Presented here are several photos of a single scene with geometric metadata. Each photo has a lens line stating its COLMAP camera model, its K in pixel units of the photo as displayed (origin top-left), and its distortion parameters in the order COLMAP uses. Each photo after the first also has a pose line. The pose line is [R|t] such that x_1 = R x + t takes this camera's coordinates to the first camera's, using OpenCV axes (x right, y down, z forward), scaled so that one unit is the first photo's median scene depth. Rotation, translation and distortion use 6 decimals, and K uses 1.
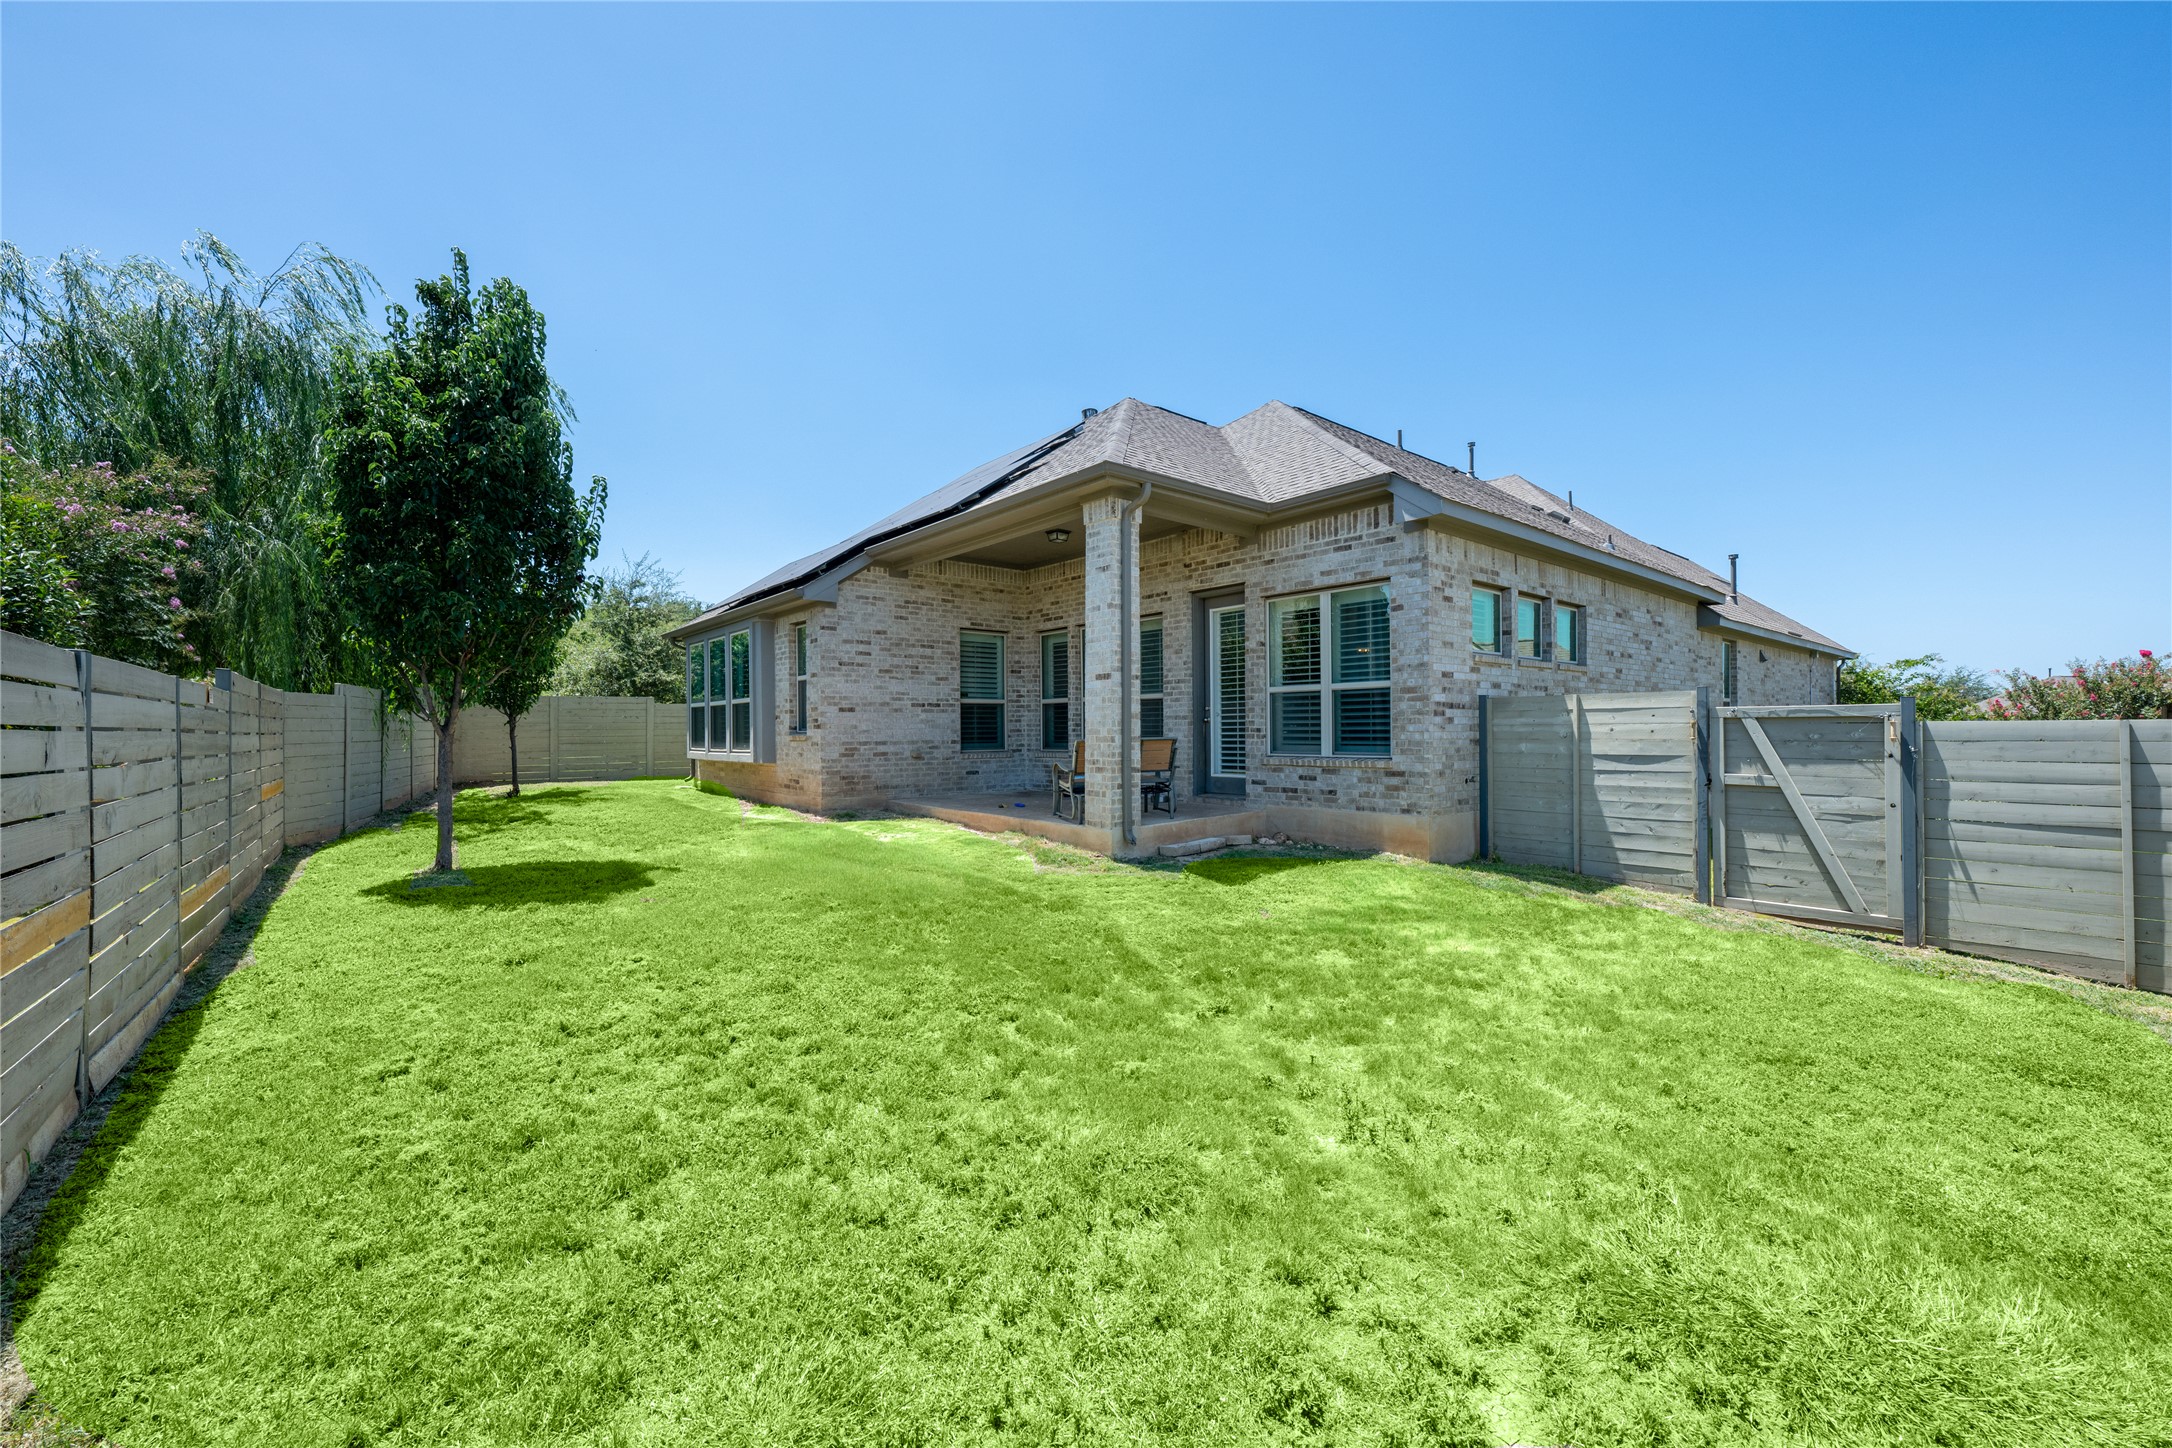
lens RADIAL K [[858.5, 0, 1093.3], [0, 858.5, 730.2], [0, 0, 1]] dist [-0.002170, -0.000097]
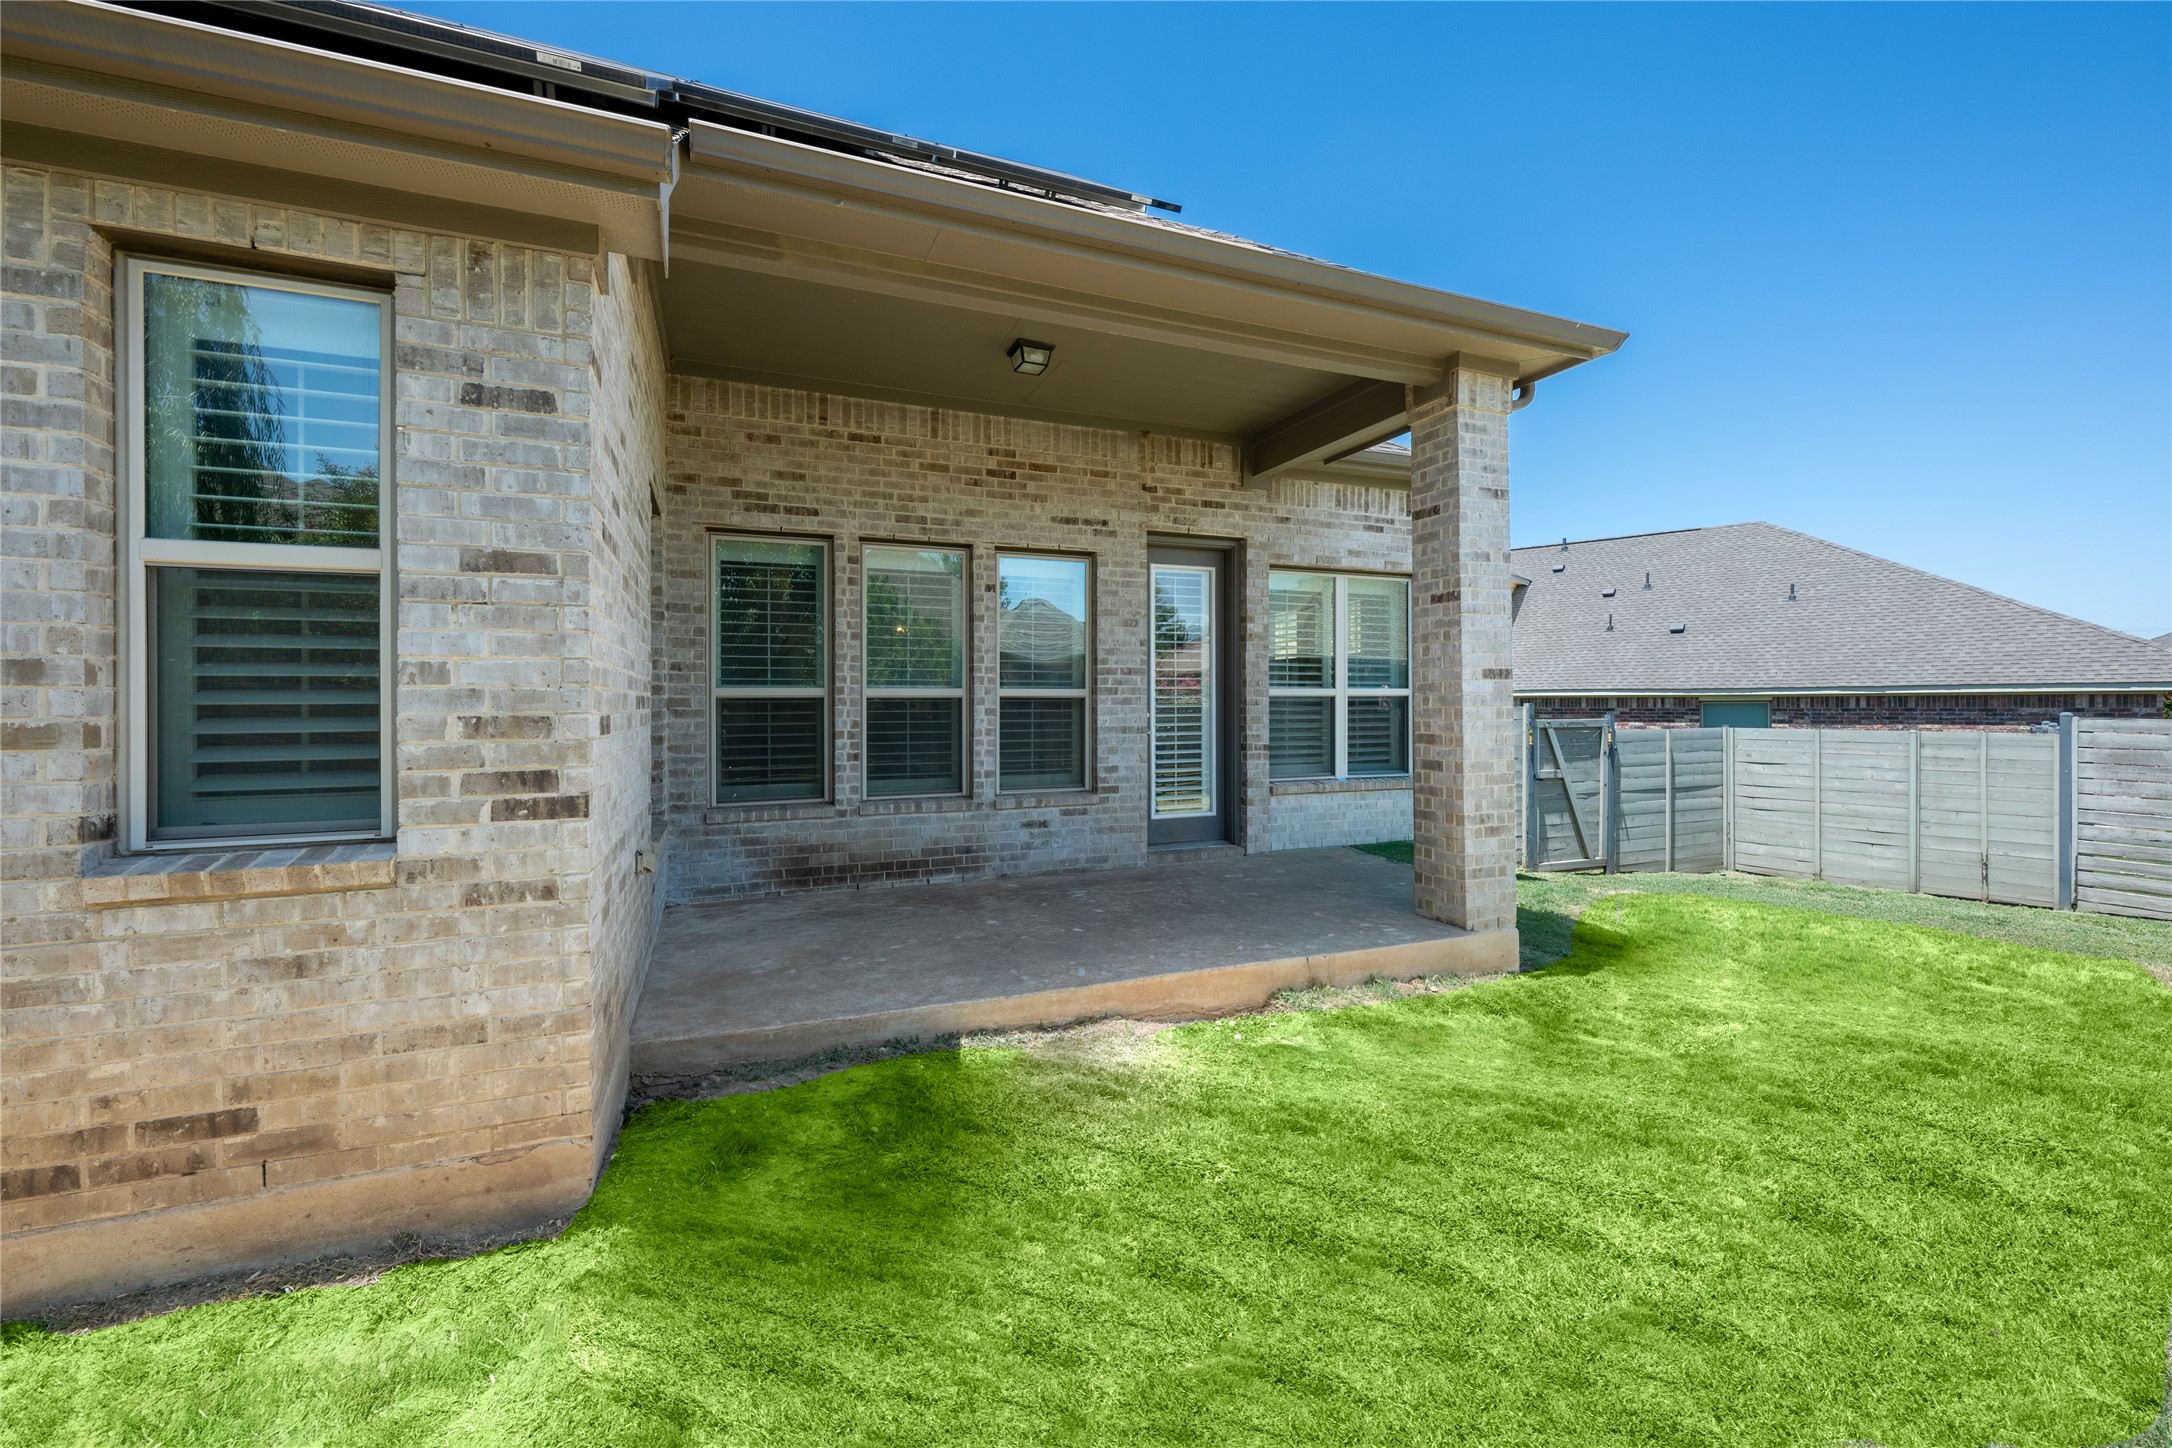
lens RADIAL K [[858.5, 0, 1089.1], [0, 858.5, 705.8], [0, 0, 1]] dist [-0.002170, -0.000097]
pose [[0.328268, 0.004454, 0.944574, -0.593476], [0.000161, 0.999989, -0.004772, -0.034445], [-0.944585, 0.001719, 0.328264, 0.987709]]
